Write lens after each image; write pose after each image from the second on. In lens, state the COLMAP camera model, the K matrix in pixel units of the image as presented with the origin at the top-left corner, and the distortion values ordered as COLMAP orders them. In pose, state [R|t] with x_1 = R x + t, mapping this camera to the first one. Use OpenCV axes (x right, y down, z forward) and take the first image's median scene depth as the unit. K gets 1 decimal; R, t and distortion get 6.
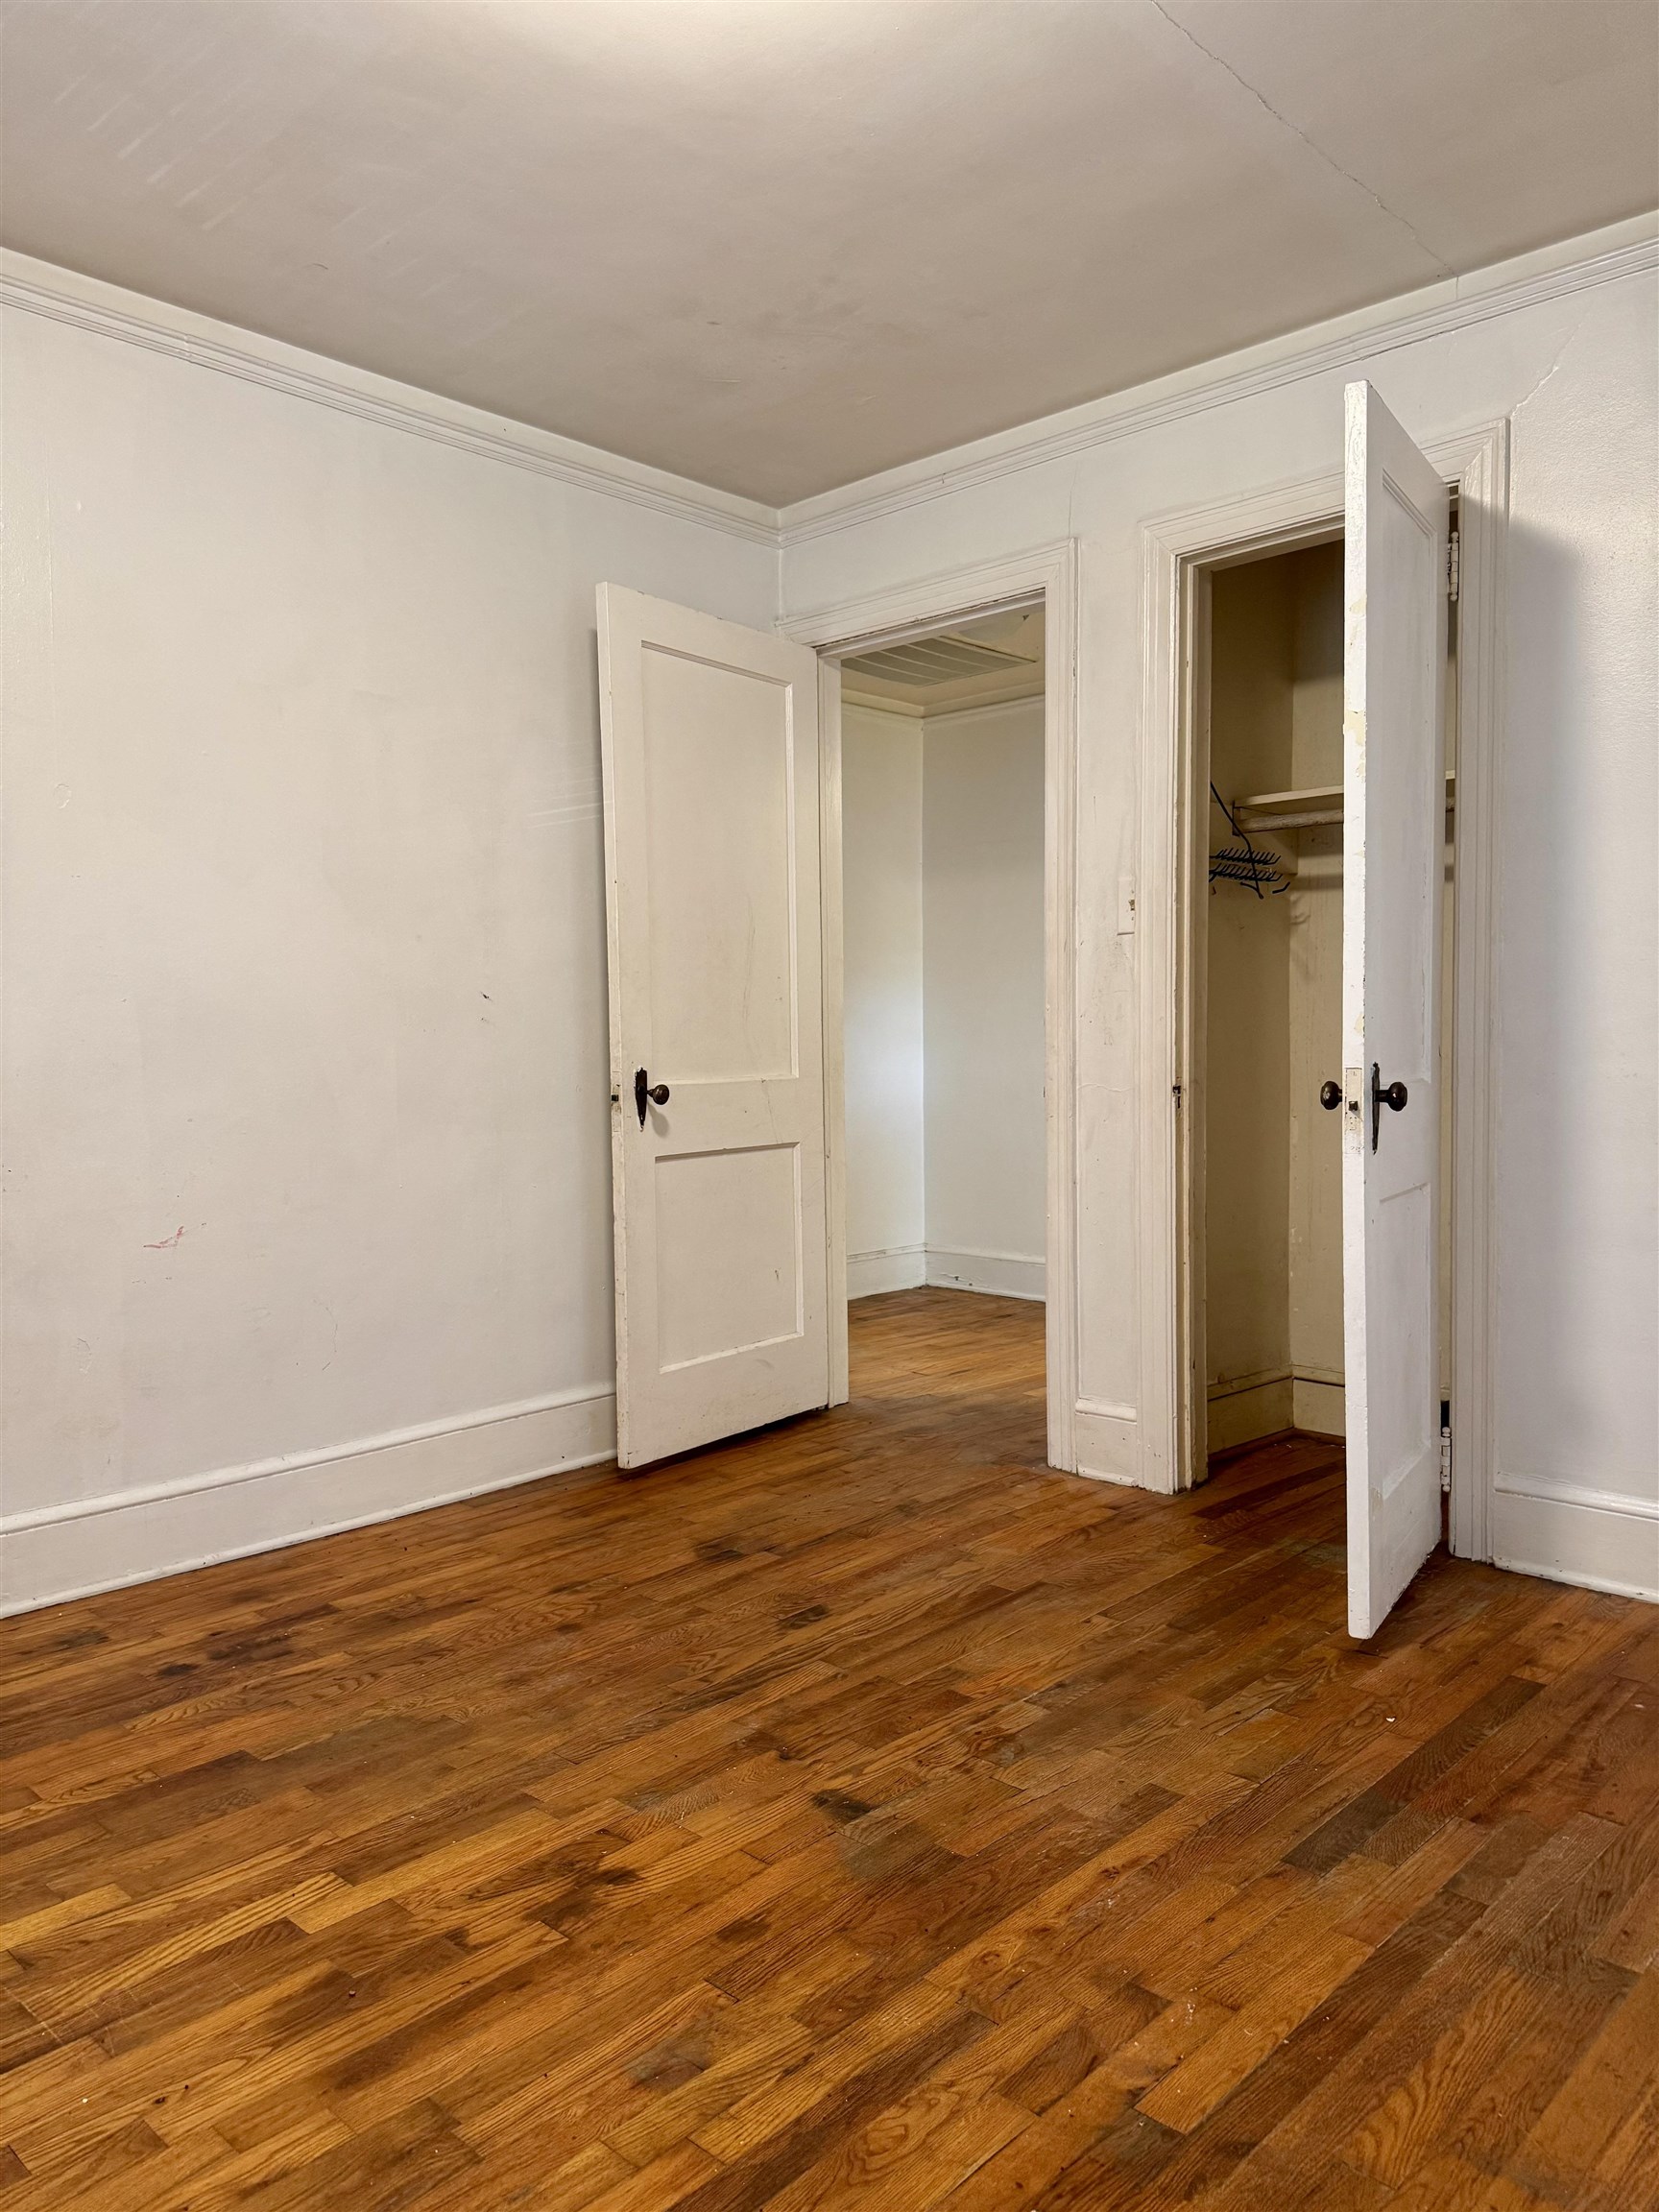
lens RADIAL K [[1531.1, 0, 829.3], [0, 1531.1, 1103.7], [0, 0, 1]] dist [0.043126, -0.045570]
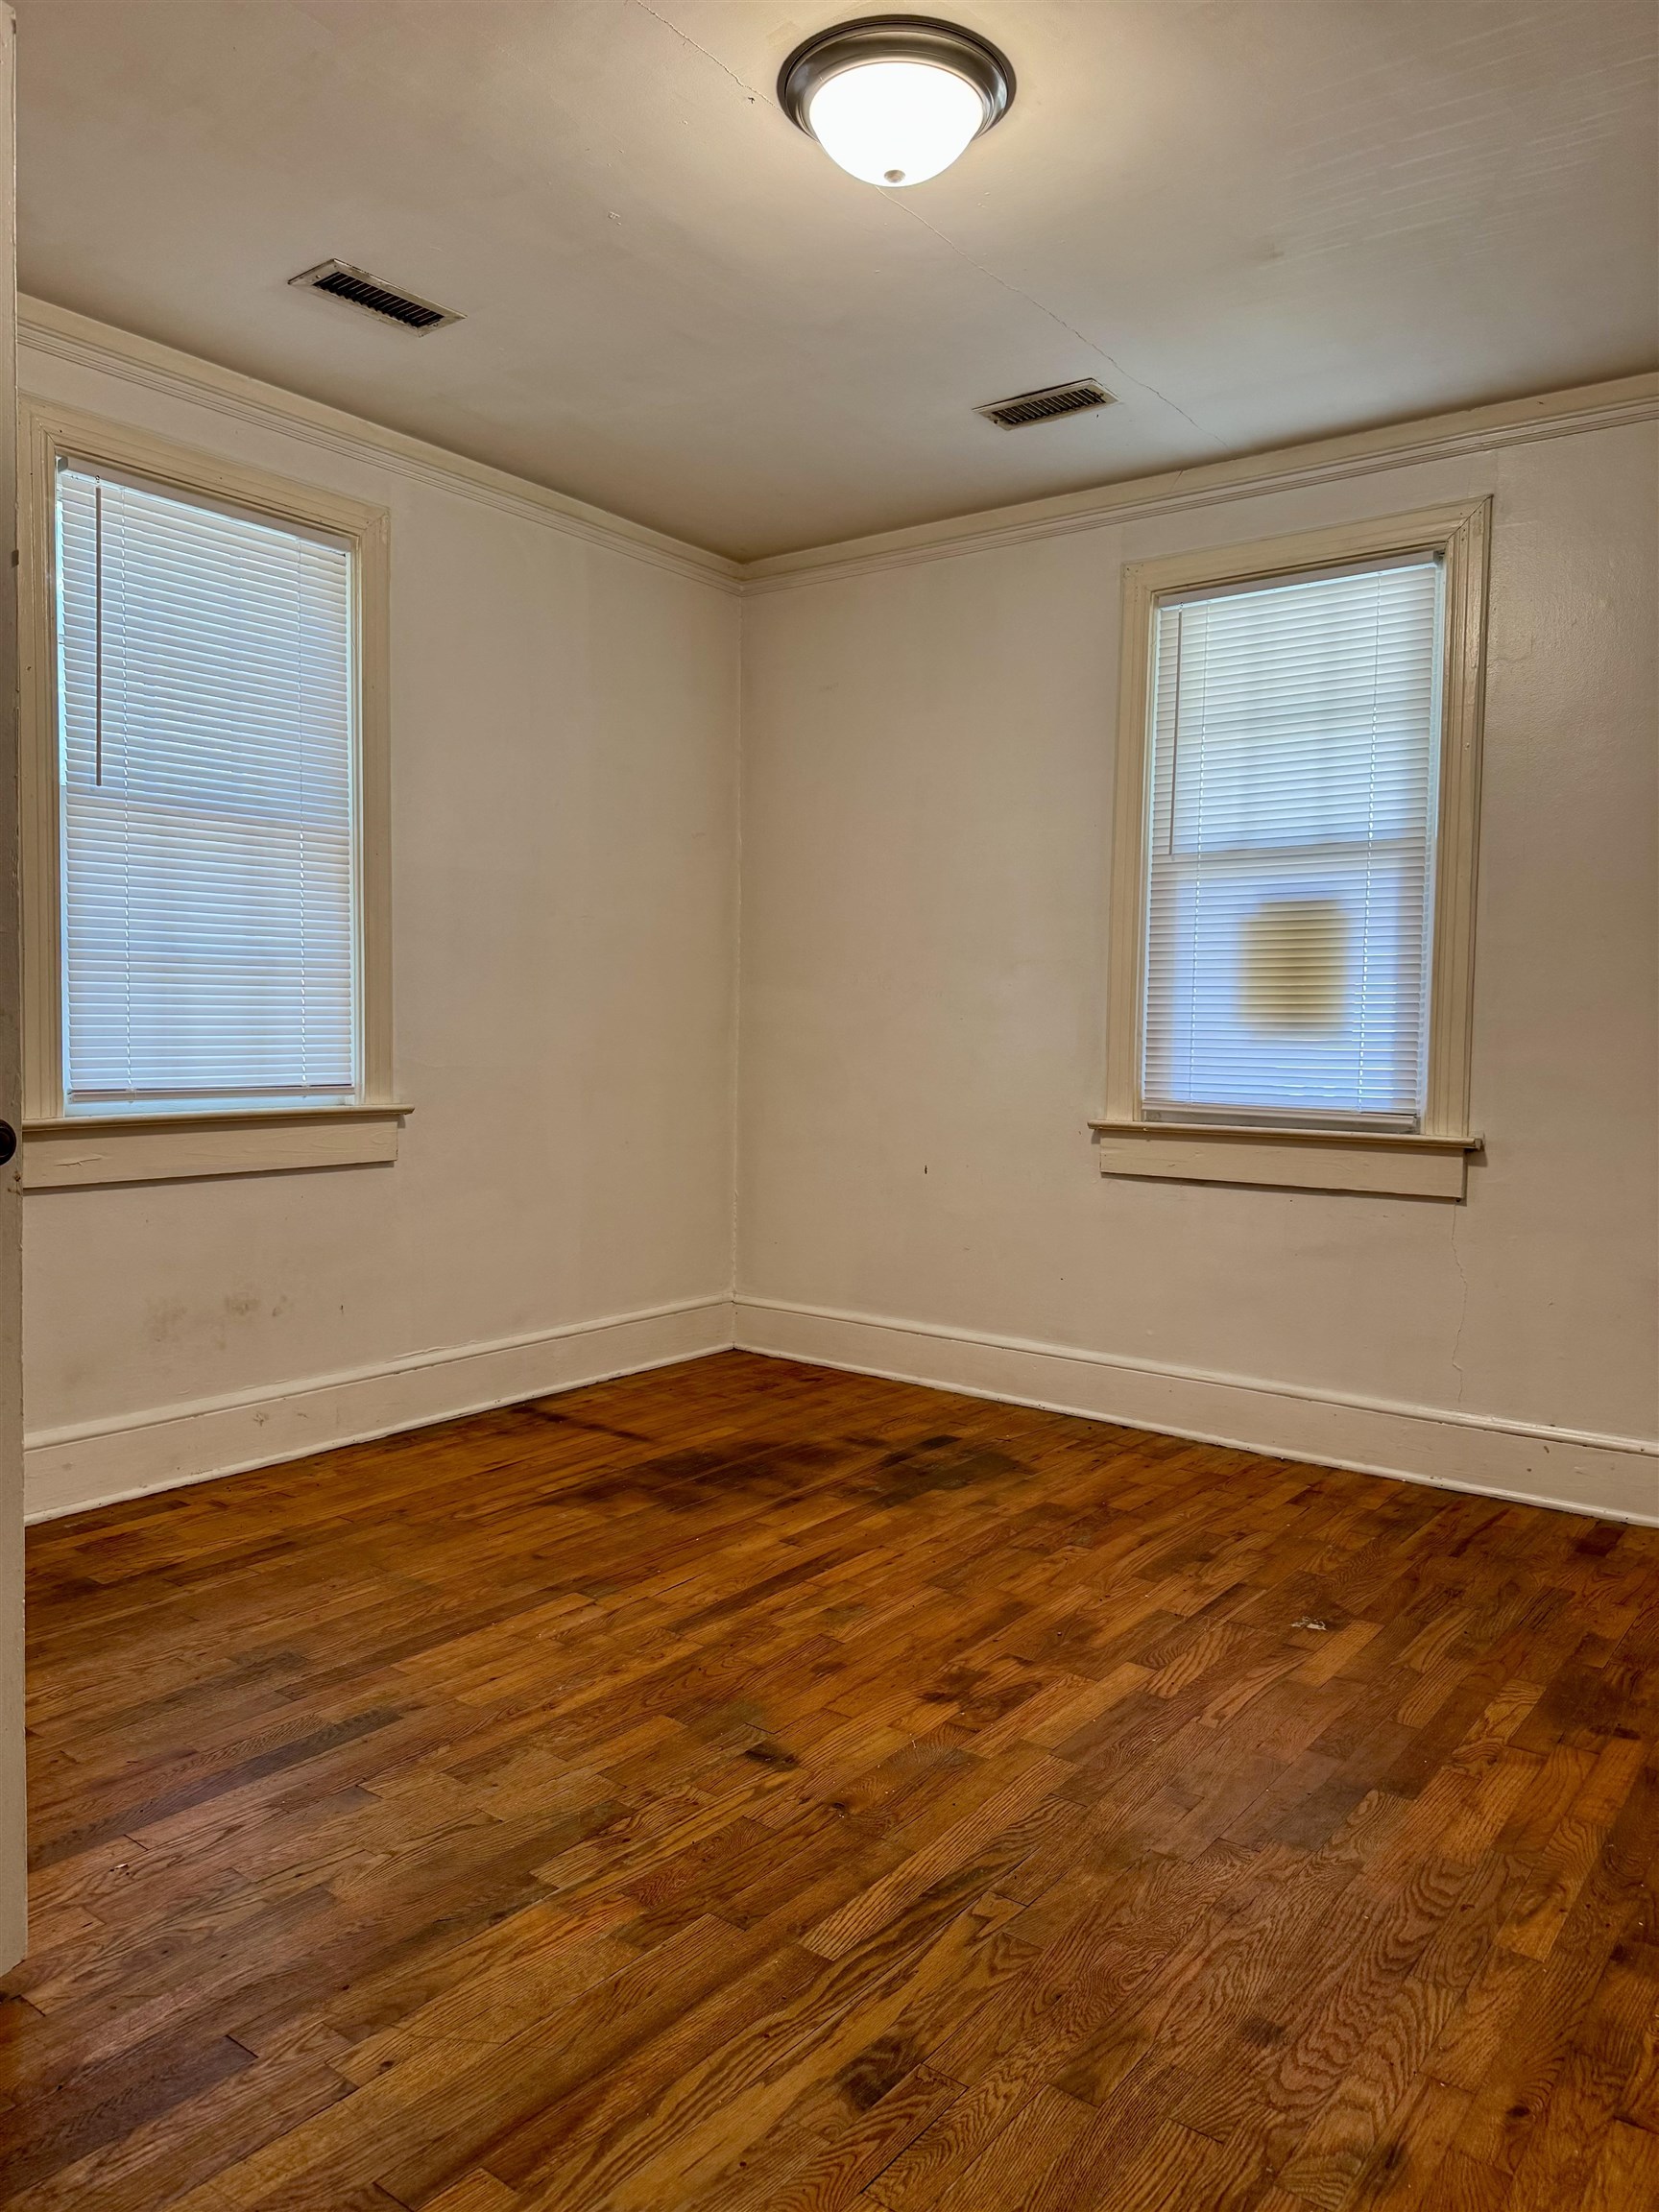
lens RADIAL K [[1531.1, 0, 845.3], [0, 1531.1, 1108.2], [0, 0, 1]] dist [0.043126, -0.045570]
pose [[-0.992224, 0.003901, -0.124400, 0.088899], [-0.008798, 0.994810, 0.101371, -0.104696], [0.124150, 0.101678, -0.987040, 2.027418]]
